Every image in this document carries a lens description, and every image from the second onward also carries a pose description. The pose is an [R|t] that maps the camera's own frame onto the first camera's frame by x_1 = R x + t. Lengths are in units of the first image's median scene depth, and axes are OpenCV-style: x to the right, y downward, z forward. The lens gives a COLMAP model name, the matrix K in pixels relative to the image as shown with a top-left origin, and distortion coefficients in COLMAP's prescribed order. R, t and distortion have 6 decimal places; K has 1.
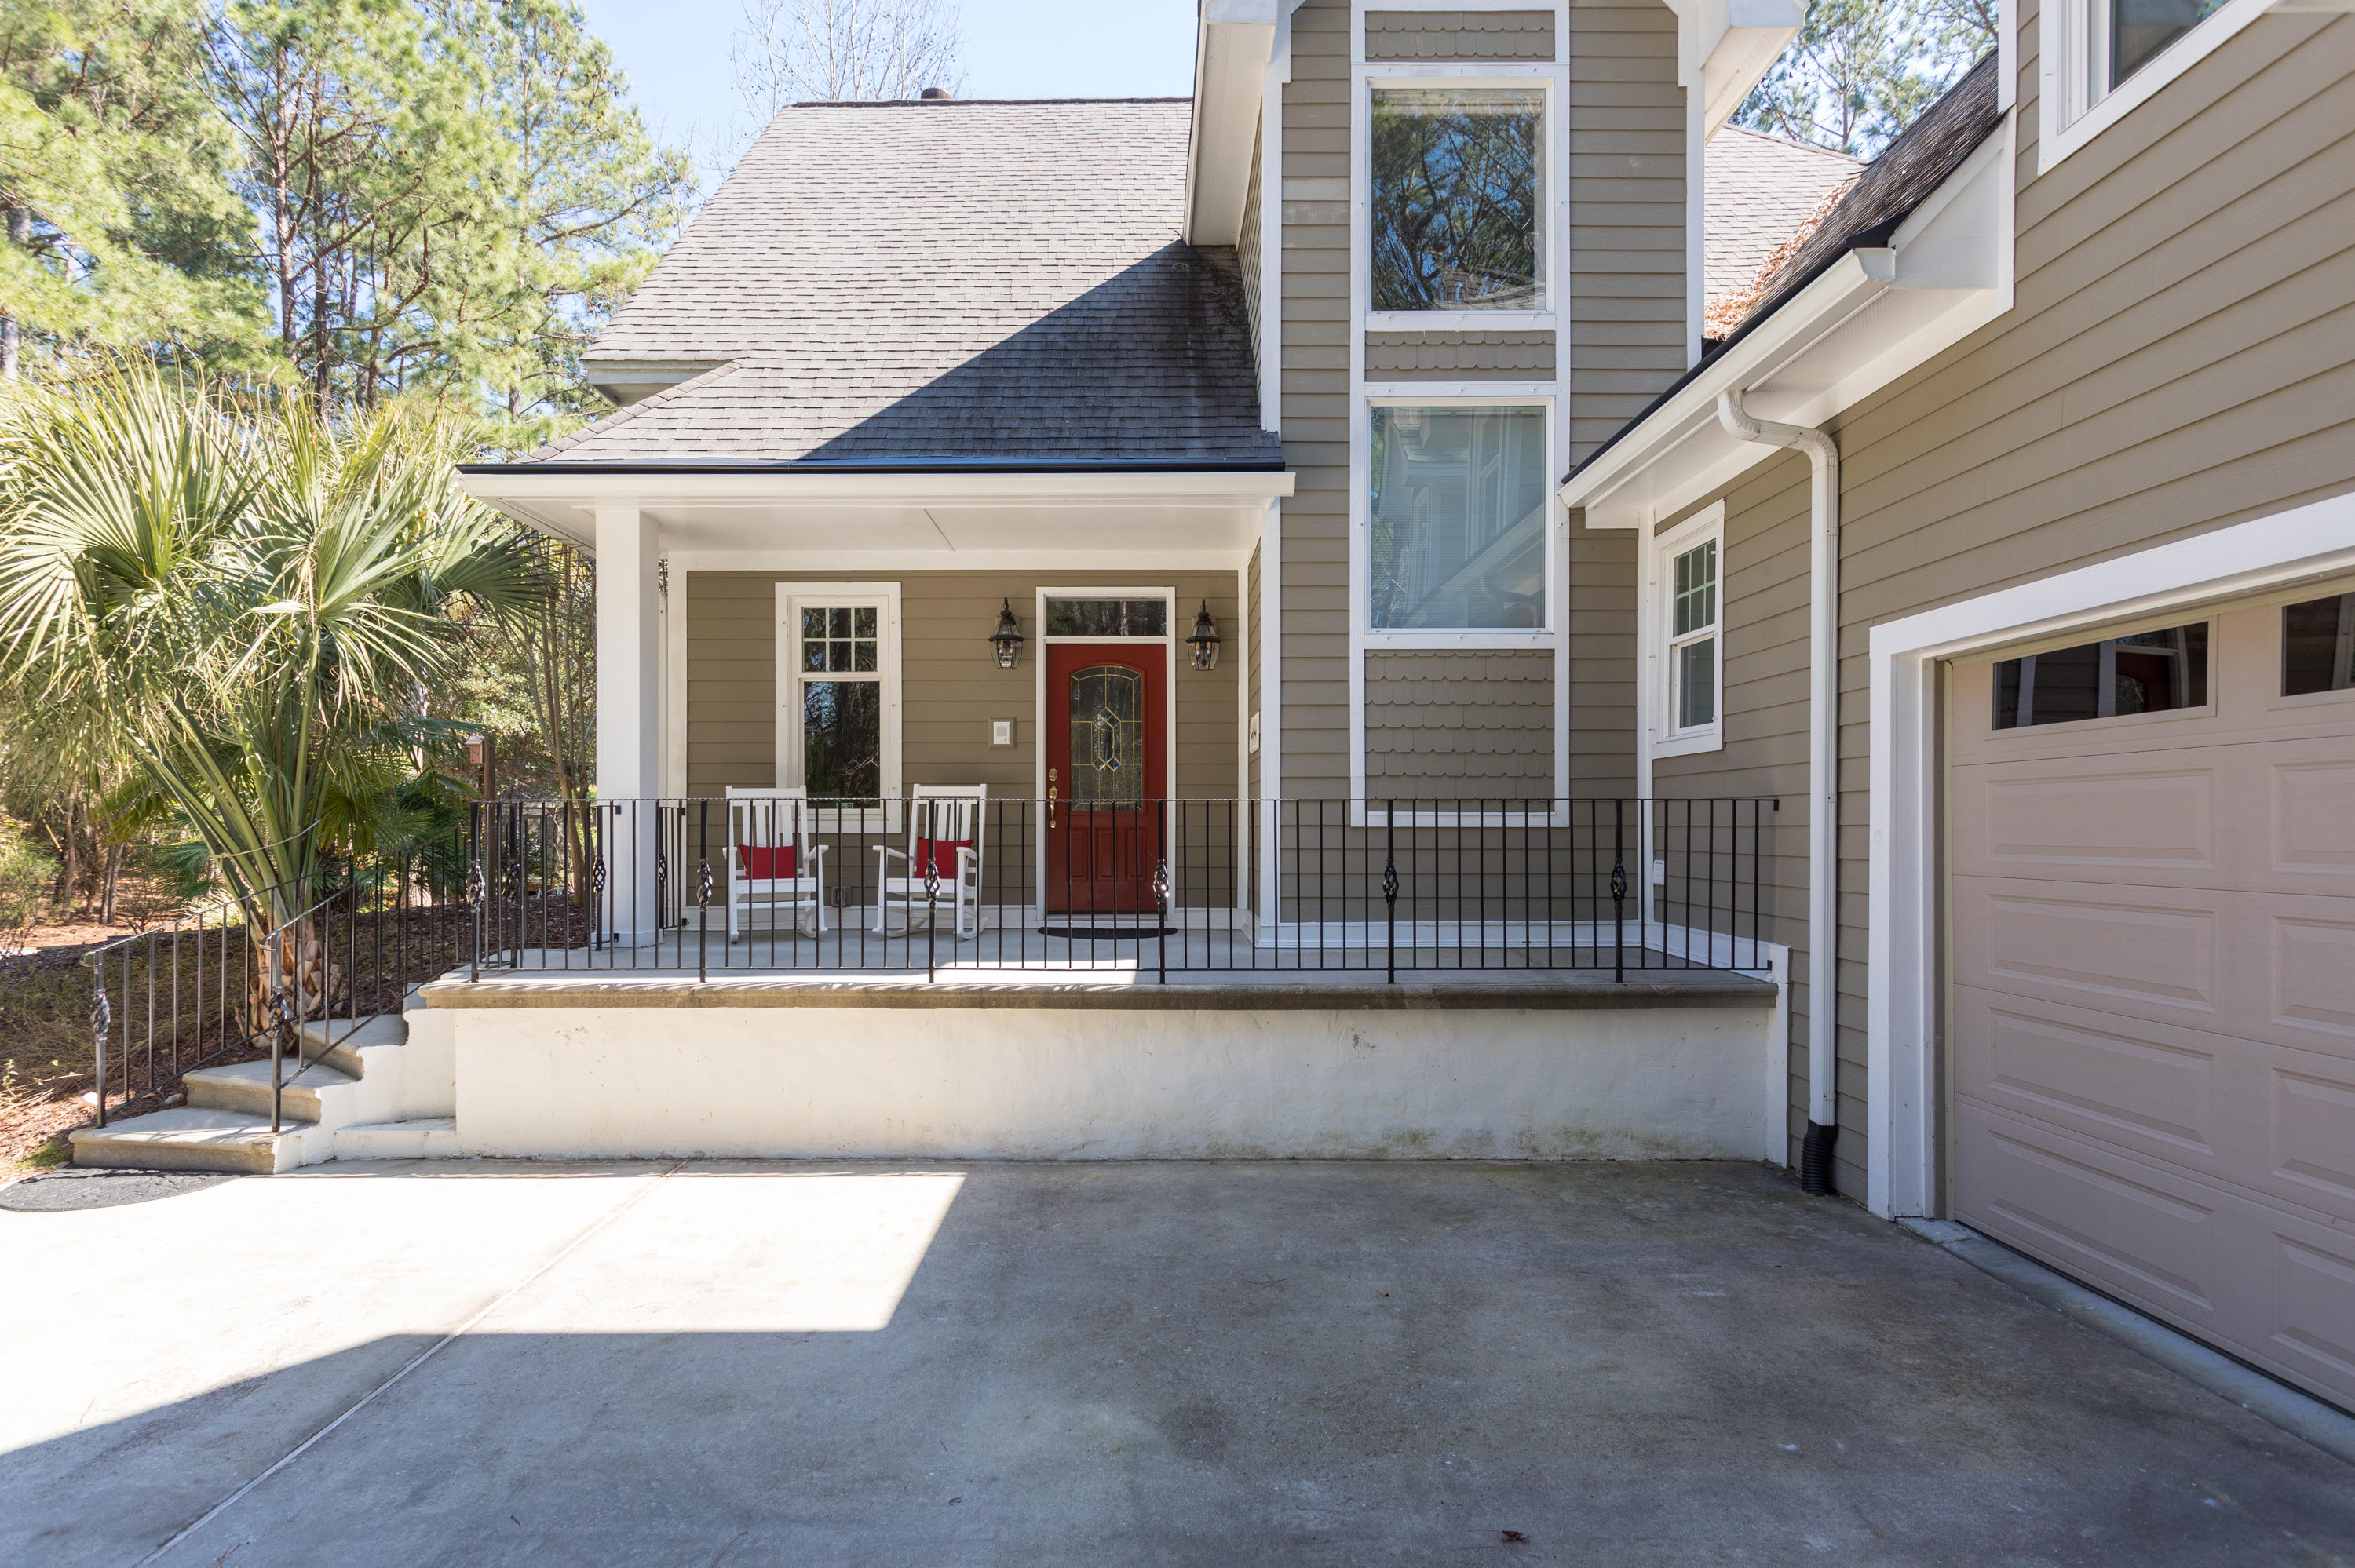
lens RADIAL K [[1162.6, 0, 1172.3], [0, 1162.6, 810.8], [0, 0, 1]] dist [0.004587, 0.000497]
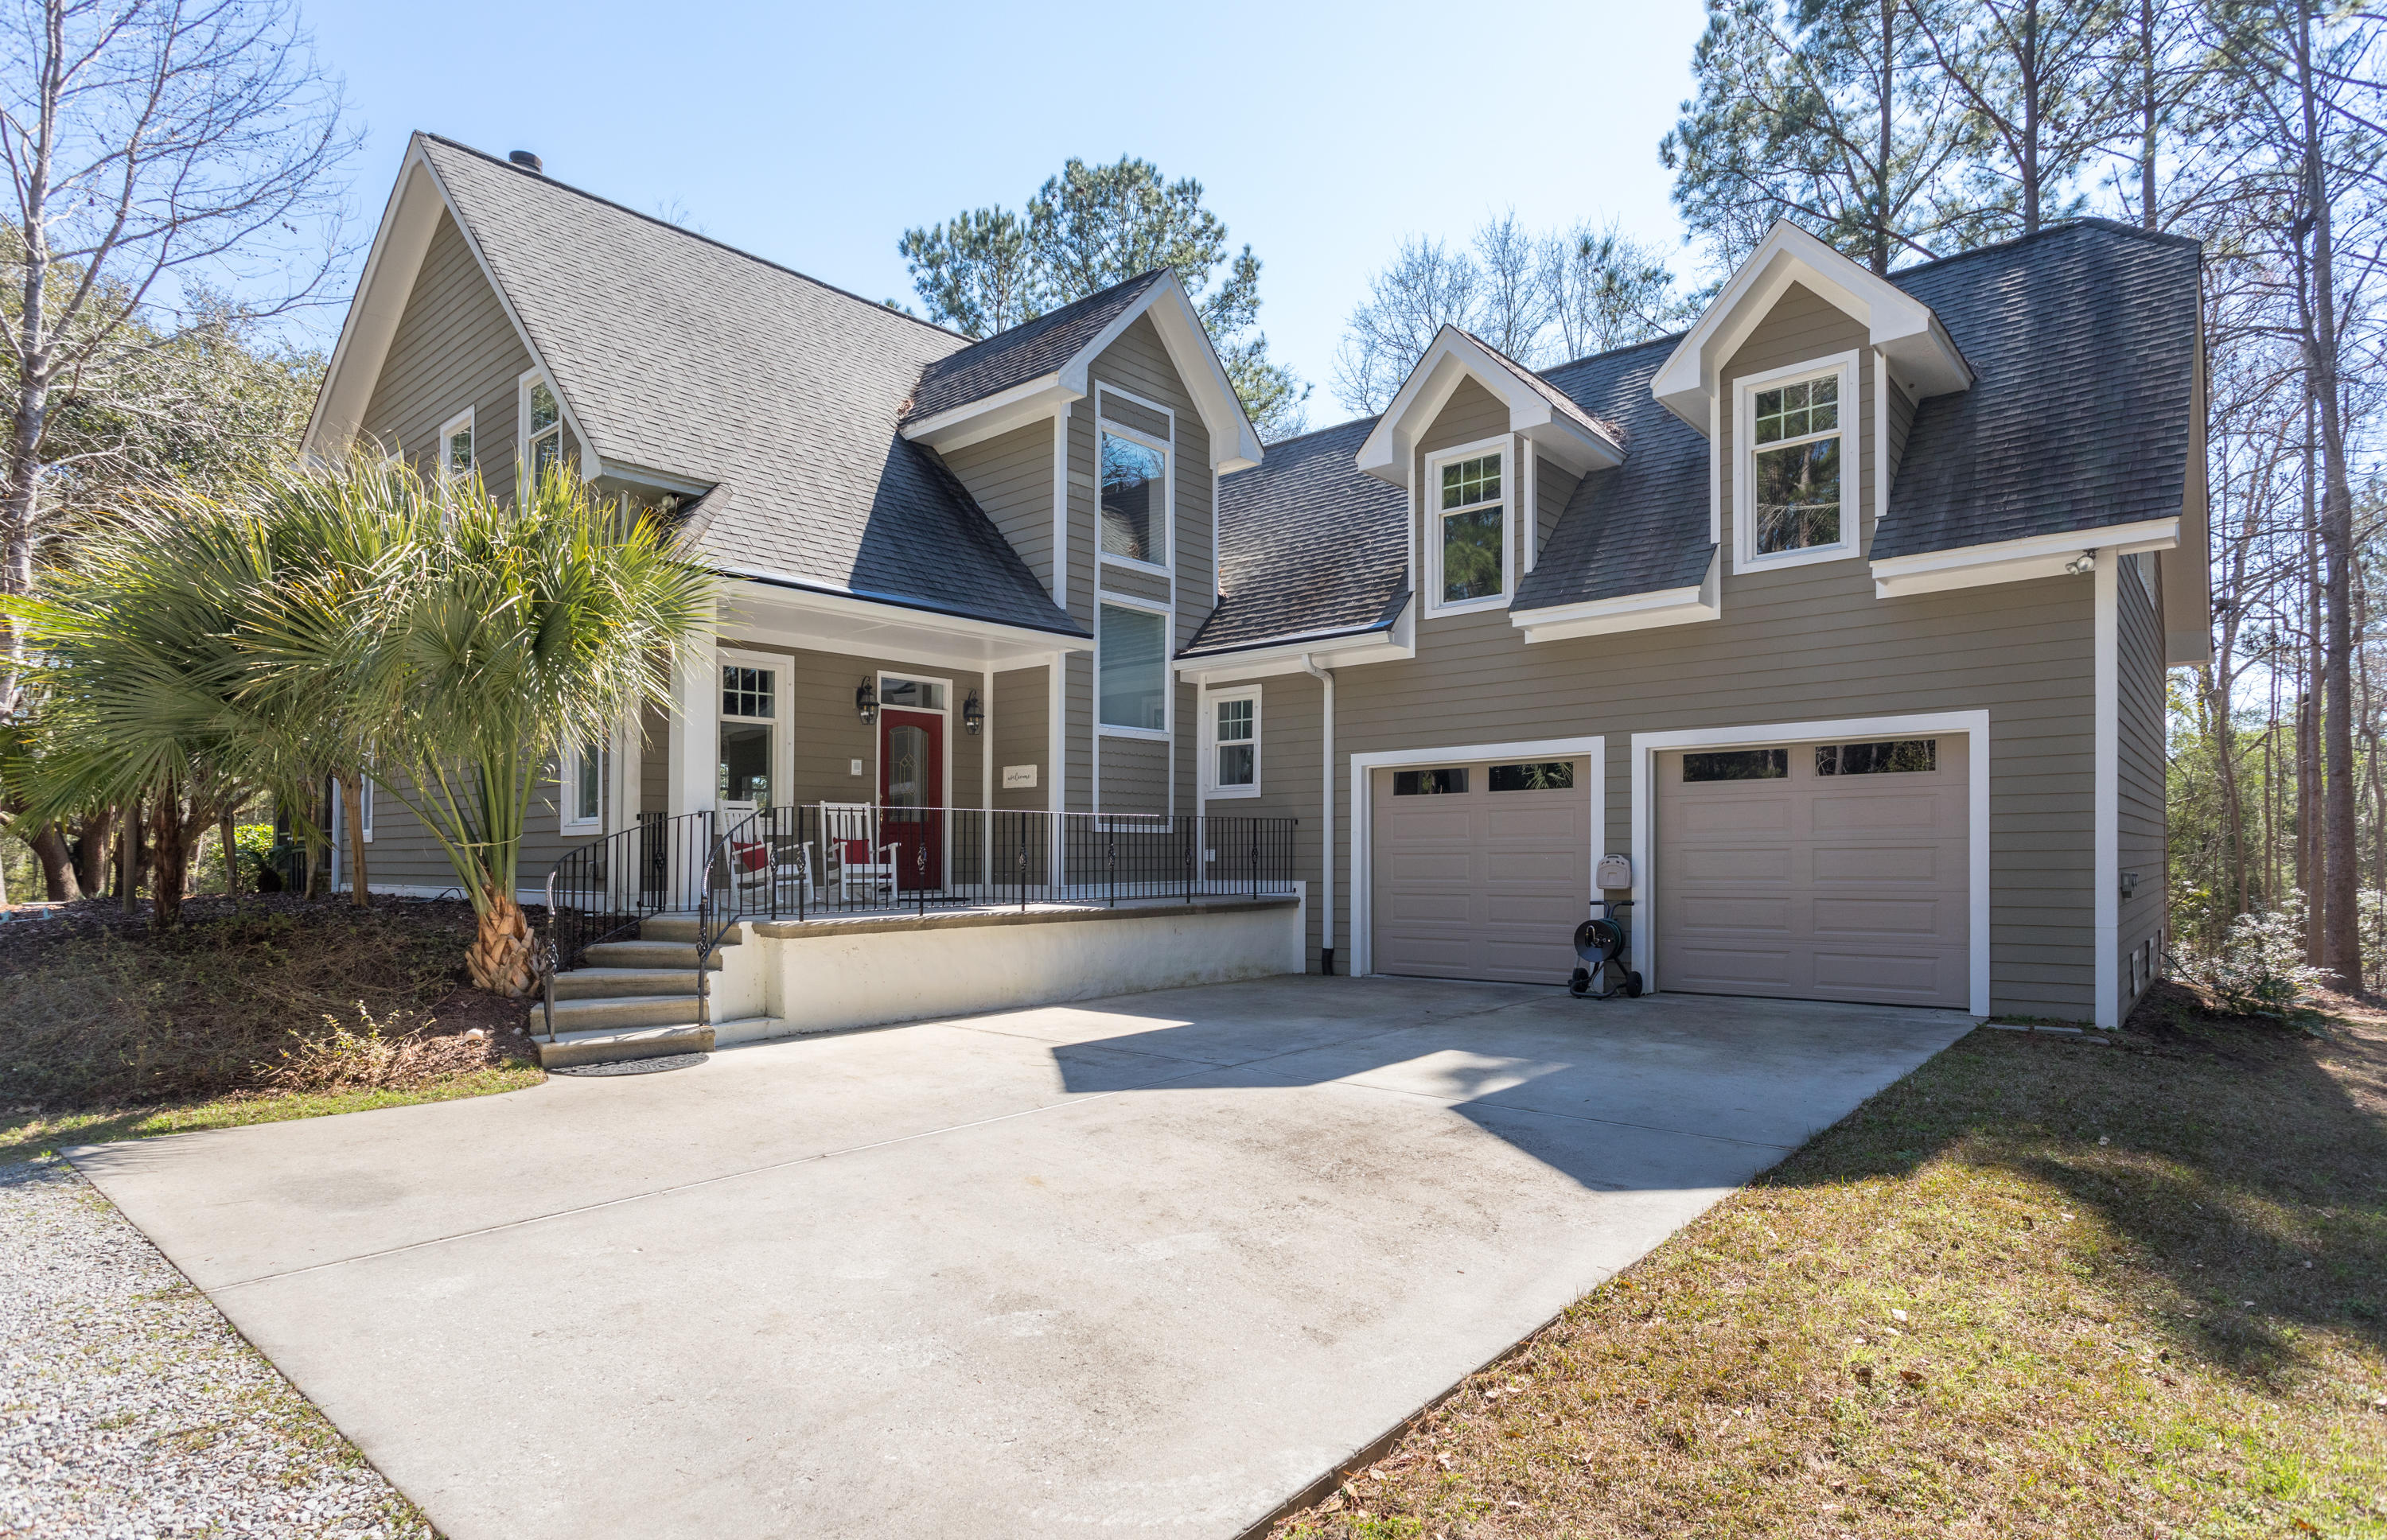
lens RADIAL K [[1230.4, 0, 1193.1], [0, 1230.4, 836.6], [0, 0, 1]] dist [-0.001370, -0.000164]
pose [[0.661441, 0.006471, 0.749969, -1.194998], [-0.004477, 0.999979, -0.004680, 0.029802], [-0.749984, -0.000263, 0.661456, -0.396541]]
